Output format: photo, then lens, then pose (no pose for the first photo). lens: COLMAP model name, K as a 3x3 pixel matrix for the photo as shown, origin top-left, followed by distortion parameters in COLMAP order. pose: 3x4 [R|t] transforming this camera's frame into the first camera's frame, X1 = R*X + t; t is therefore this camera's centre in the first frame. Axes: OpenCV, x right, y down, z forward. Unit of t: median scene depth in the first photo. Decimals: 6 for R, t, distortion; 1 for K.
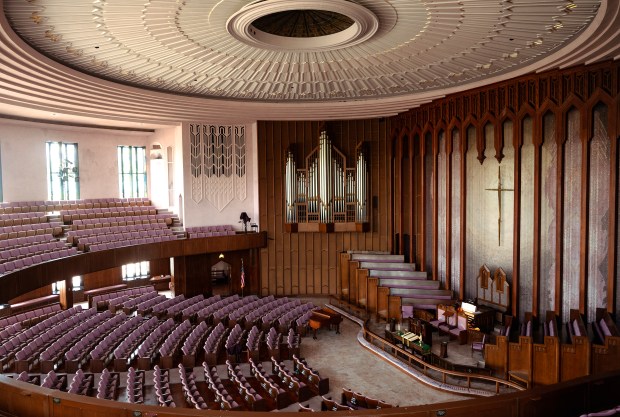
lens RADIAL K [[441.1, 0, 310.0], [0, 441.1, 208.5], [0, 0, 1]] dist [0.005202, 0.003552]
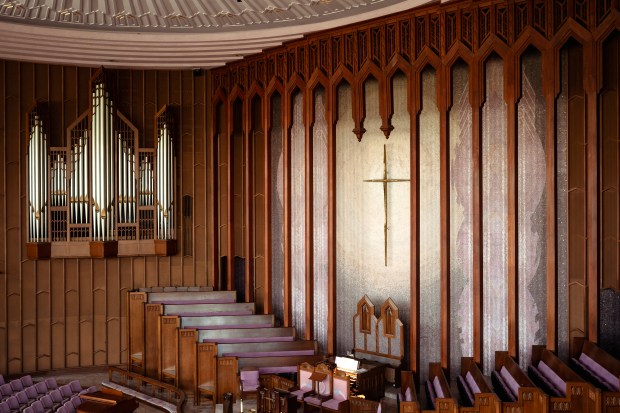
lens RADIAL K [[646.4, 0, 310.0], [0, 646.4, 206.5], [0, 0, 1]] dist [-0.013159, 0.001128]
pose [[0.930809, 0.007011, 0.365439, -0.024514], [0.011003, 0.998825, -0.047189, 0.035113], [-0.365340, 0.047945, 0.929639, 0.124612]]
